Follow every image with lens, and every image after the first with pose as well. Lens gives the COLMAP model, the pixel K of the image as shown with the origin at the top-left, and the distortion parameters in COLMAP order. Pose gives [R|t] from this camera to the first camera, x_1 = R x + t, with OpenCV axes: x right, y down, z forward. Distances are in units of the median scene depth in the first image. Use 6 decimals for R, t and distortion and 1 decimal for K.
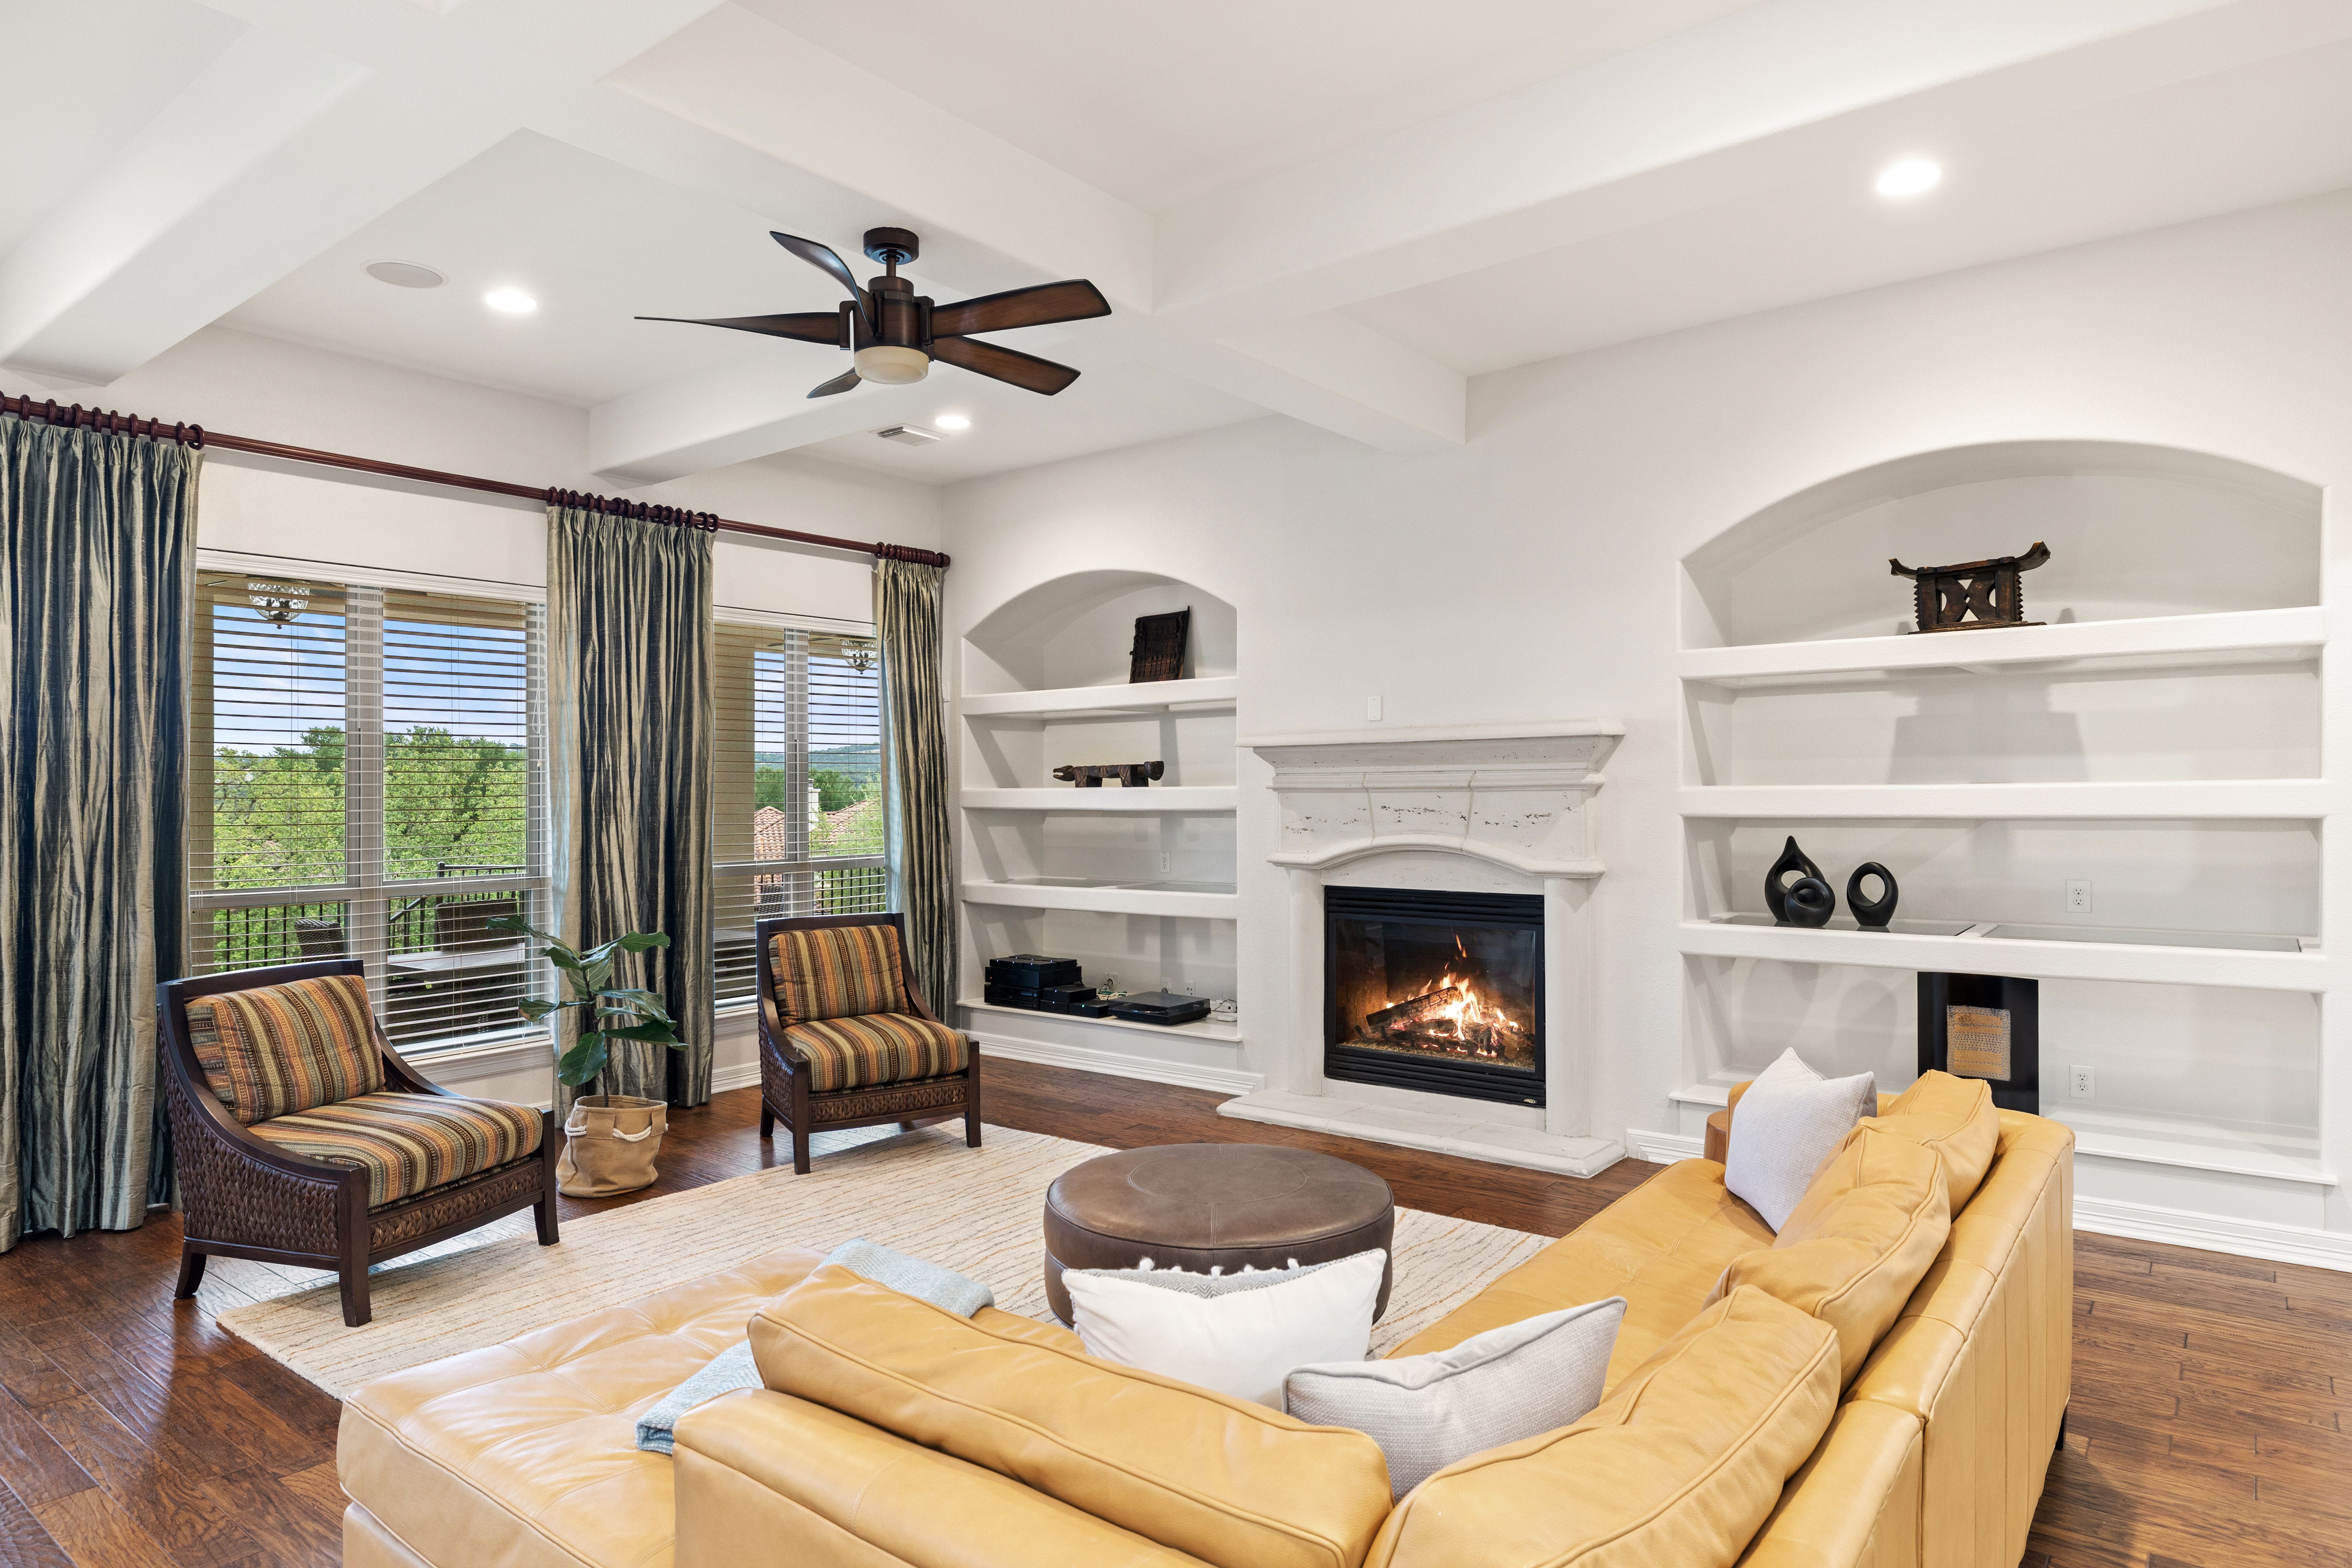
lens RADIAL K [[1360.3, 0, 1179.5], [0, 1360.3, 784.8], [0, 0, 1]] dist [0.007087, -0.001462]
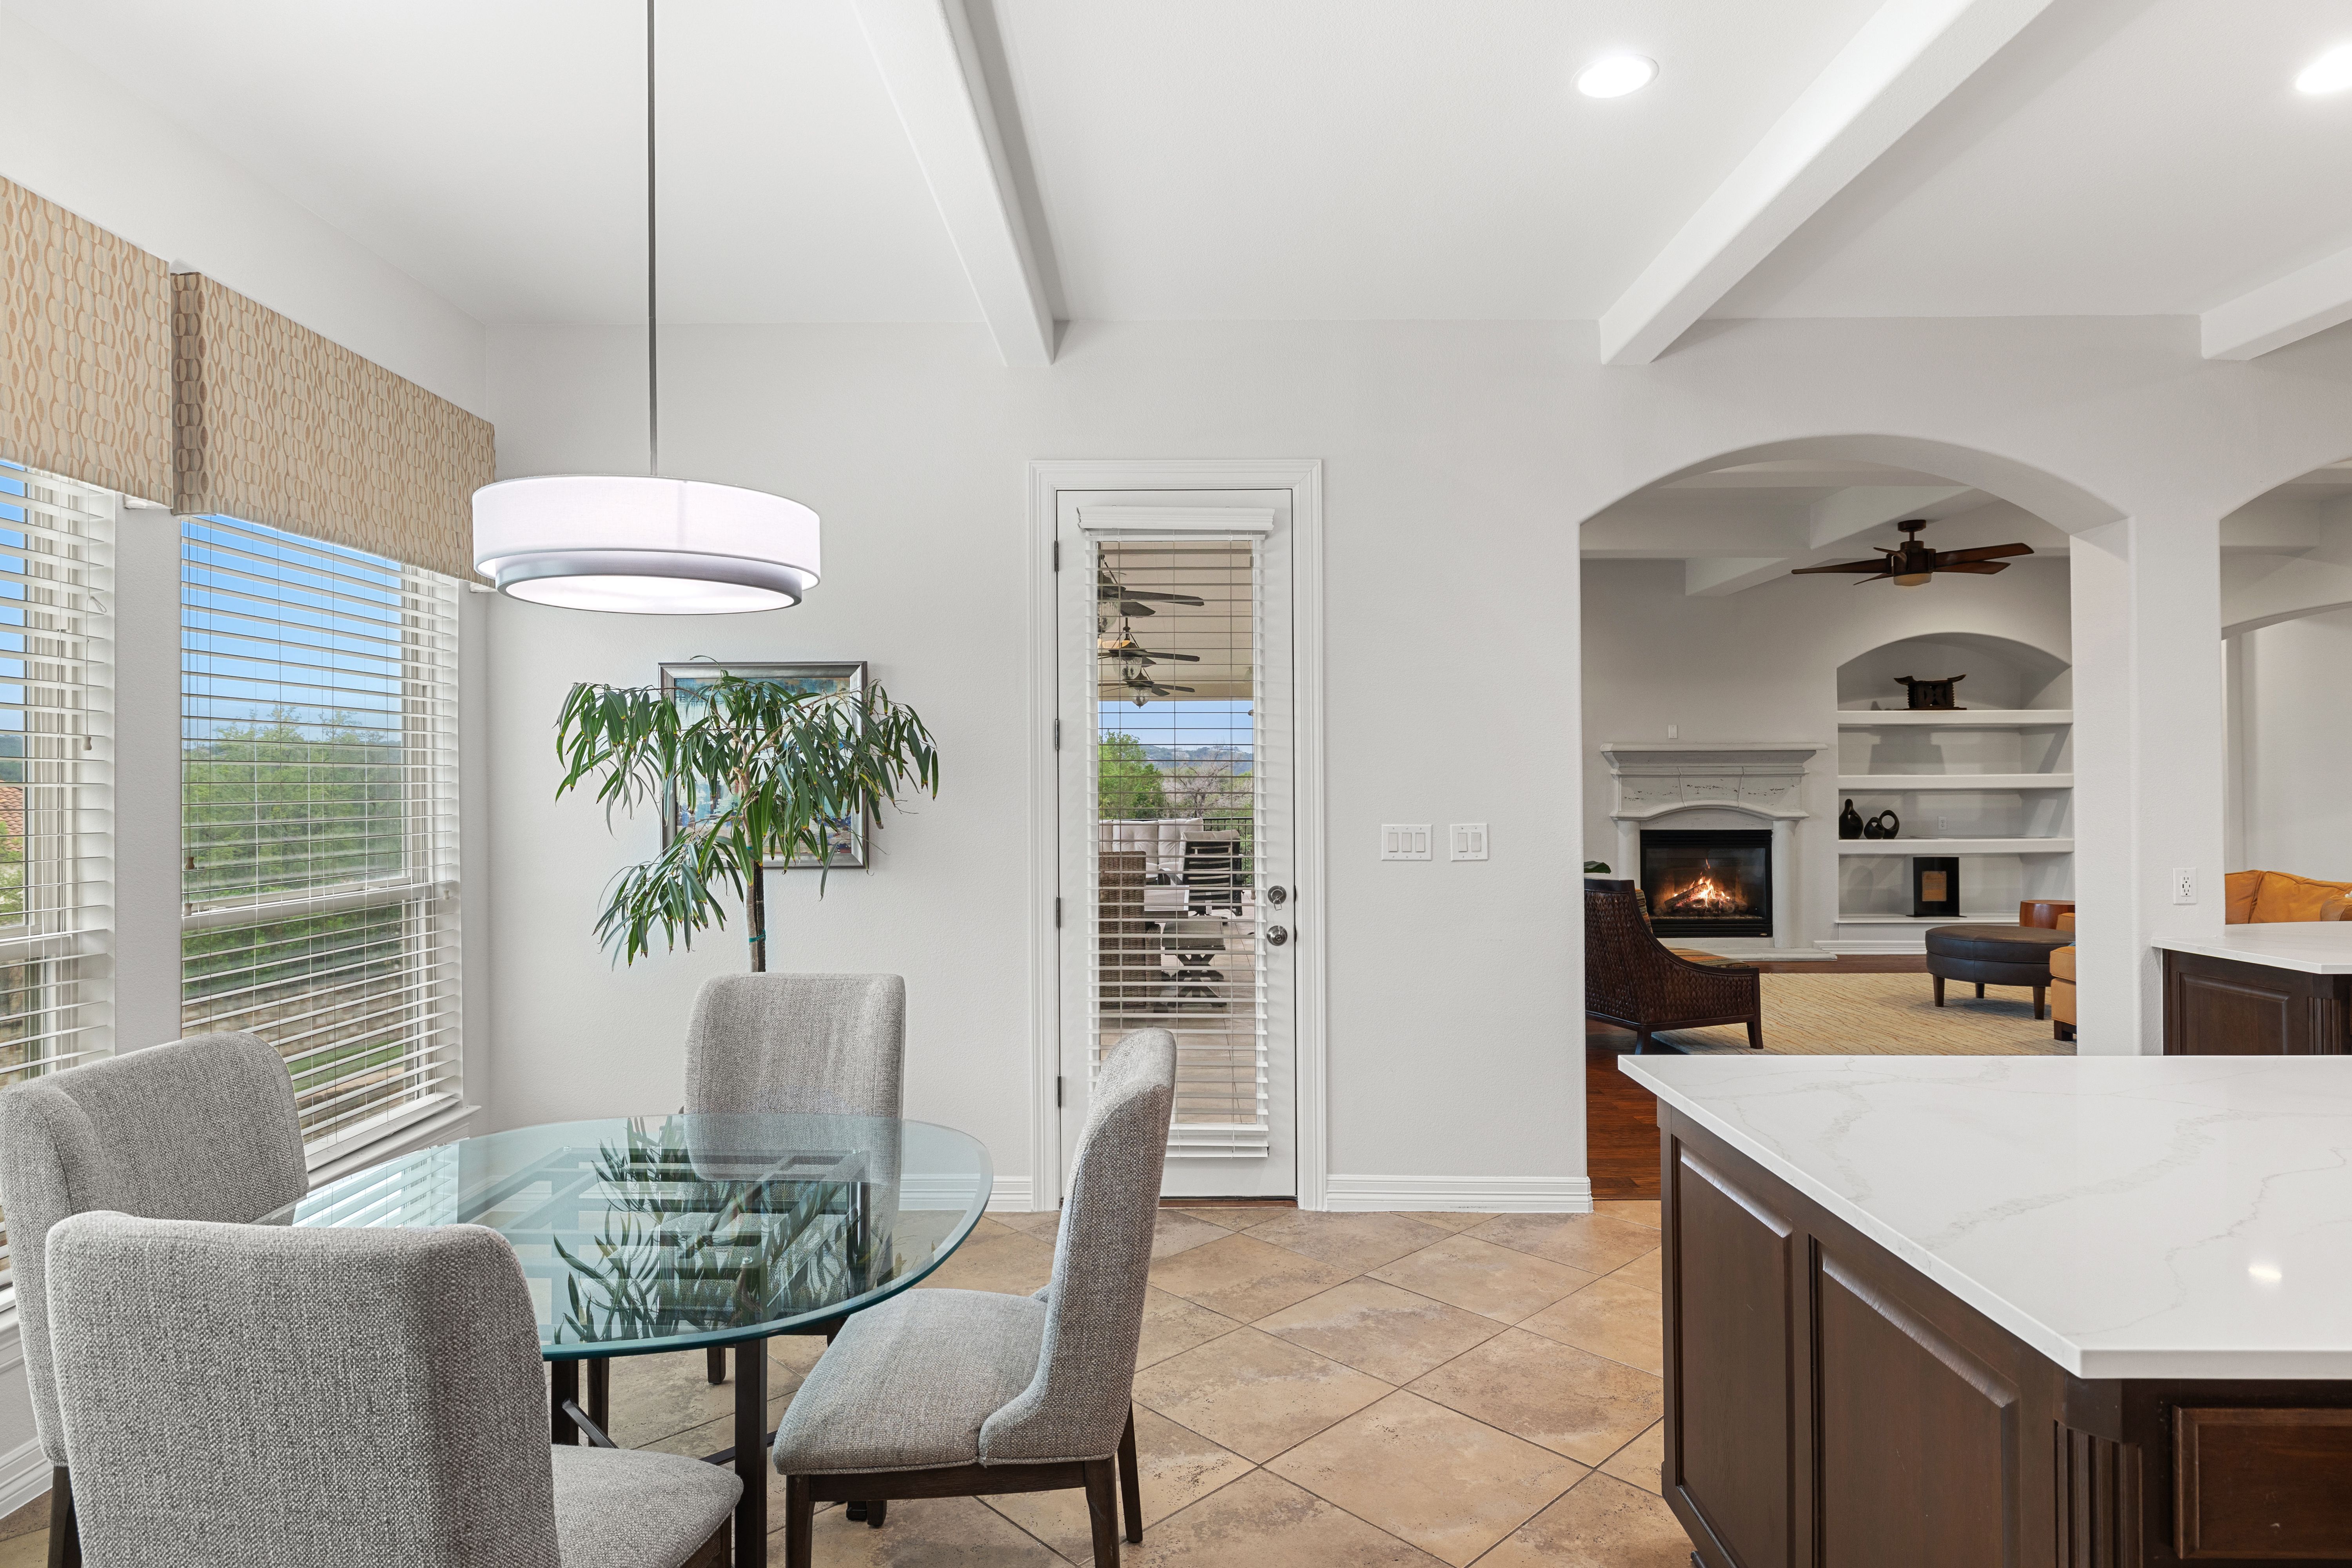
lens RADIAL K [[1289.8, 0, 1181.3], [0, 1289.8, 780.2], [0, 0, 1]] dist [0.006879, -0.000809]
pose [[0.787394, 0.007969, 0.616399, -1.541688], [-0.005256, 0.999967, -0.006213, 0.024944], [-0.616428, 0.001652, 0.787410, 0.047367]]
